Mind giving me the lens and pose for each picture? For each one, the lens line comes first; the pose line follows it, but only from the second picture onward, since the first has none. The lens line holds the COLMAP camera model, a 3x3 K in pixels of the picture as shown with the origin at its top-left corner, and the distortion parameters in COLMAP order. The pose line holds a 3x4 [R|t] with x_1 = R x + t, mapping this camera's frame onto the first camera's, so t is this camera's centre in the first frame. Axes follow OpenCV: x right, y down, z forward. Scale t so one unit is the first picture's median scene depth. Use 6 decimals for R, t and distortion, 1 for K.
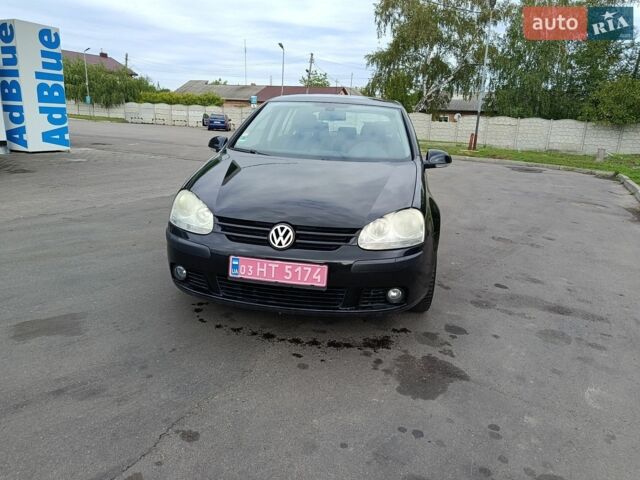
lens RADIAL K [[441.1, 0, 319.0], [0, 441.1, 239.3], [0, 0, 1]] dist [0.015789, -0.022979]
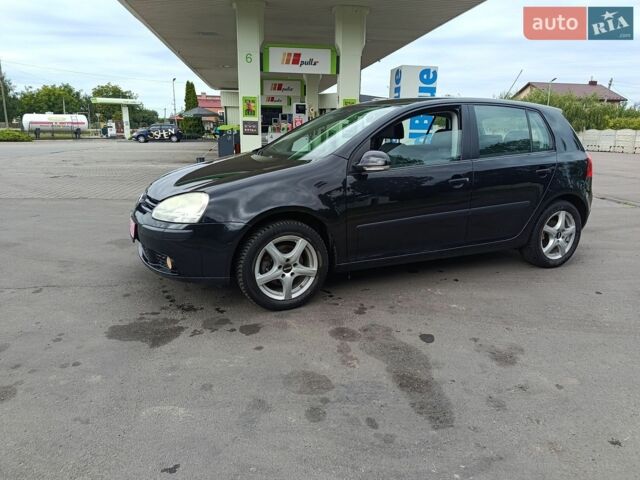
lens RADIAL K [[441.1, 0, 320.6], [0, 441.1, 238.3], [0, 0, 1]] dist [0.015789, -0.022979]
pose [[0.549683, 0.159082, -0.820086, 0.109820], [-0.213605, 0.975831, 0.046120, -0.006008], [0.807602, 0.149823, 0.570378, 0.053397]]
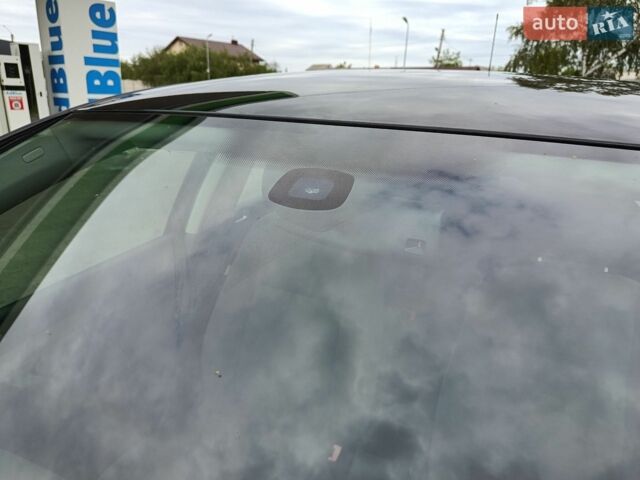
lens RADIAL K [[441.1, 0, 319.5], [0, 441.1, 234.0], [0, 0, 1]] dist [0.015789, -0.022979]
pose [[0.962834, 0.070405, -0.260756, 0.008713], [-0.064062, 0.997408, 0.032757, -0.038329], [0.262387, -0.014835, 0.964849, 0.115867]]
